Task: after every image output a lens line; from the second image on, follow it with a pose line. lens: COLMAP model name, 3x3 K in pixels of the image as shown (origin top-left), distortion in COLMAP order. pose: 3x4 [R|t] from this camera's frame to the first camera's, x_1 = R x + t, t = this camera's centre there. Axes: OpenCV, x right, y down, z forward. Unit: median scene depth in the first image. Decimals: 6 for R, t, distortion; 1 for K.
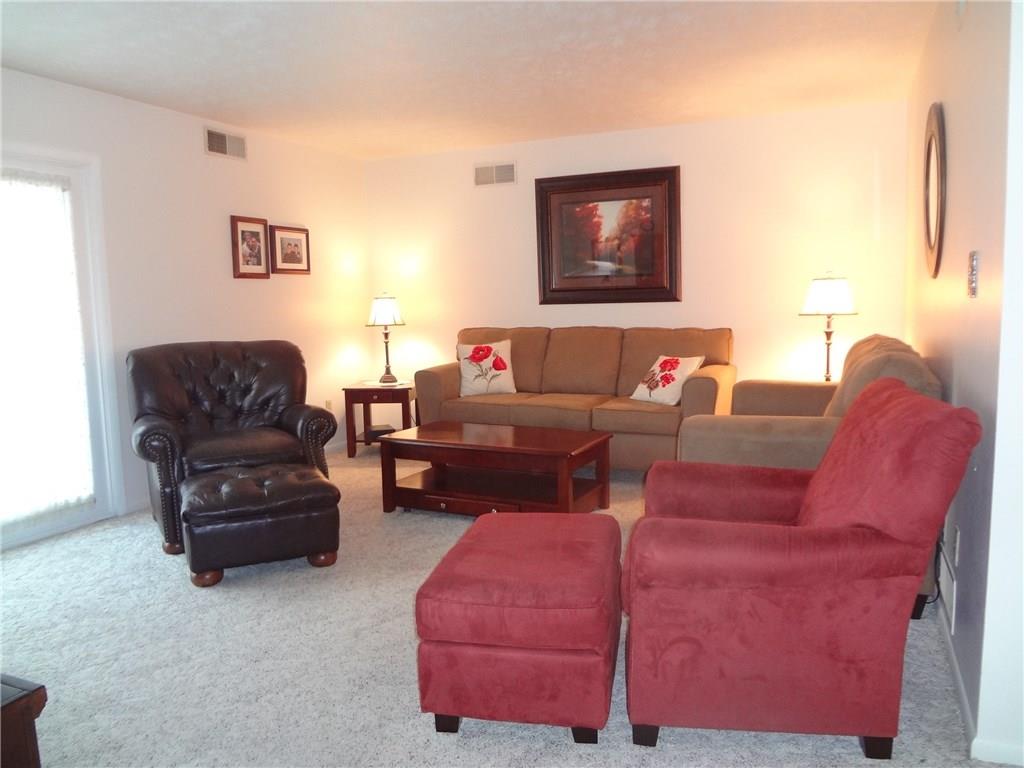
lens RADIAL K [[766.6, 0, 516.9], [0, 766.6, 381.9], [0, 0, 1]] dist [-0.053459, 0.008576]
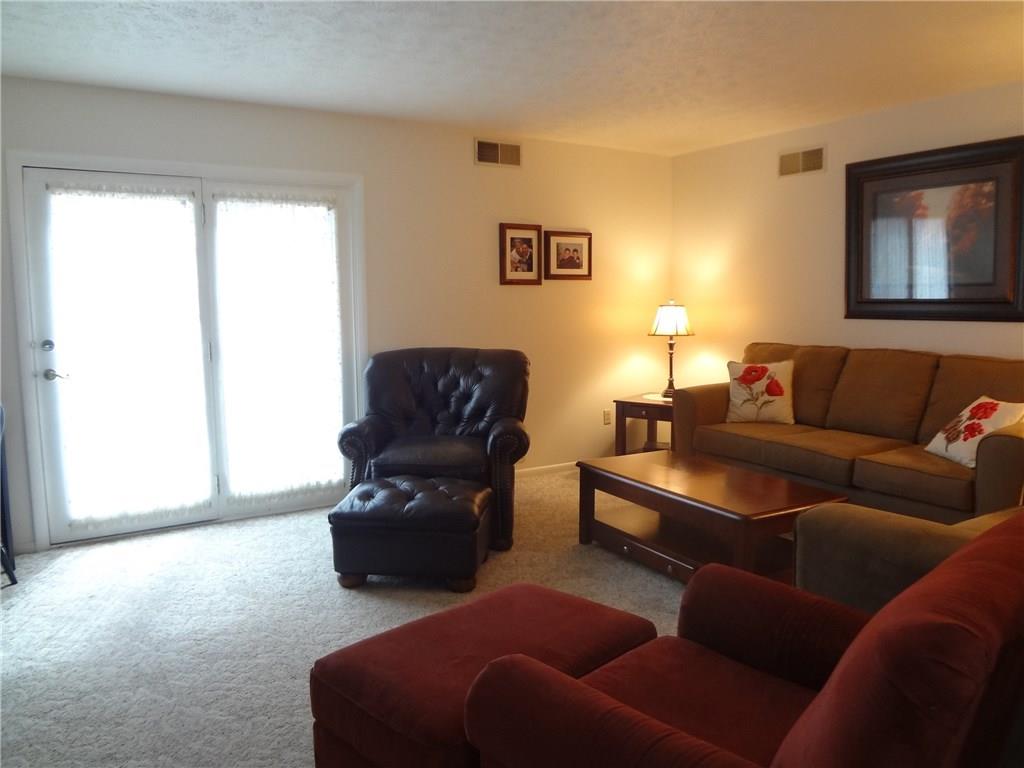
lens RADIAL K [[766.6, 0, 510.6], [0, 766.6, 382.8], [0, 0, 1]] dist [-0.053459, 0.008576]
pose [[0.830221, 0.076632, -0.552142, 0.208124], [-0.070170, 0.996994, 0.032862, -0.038616], [0.553000, 0.011461, 0.833102, 0.148380]]
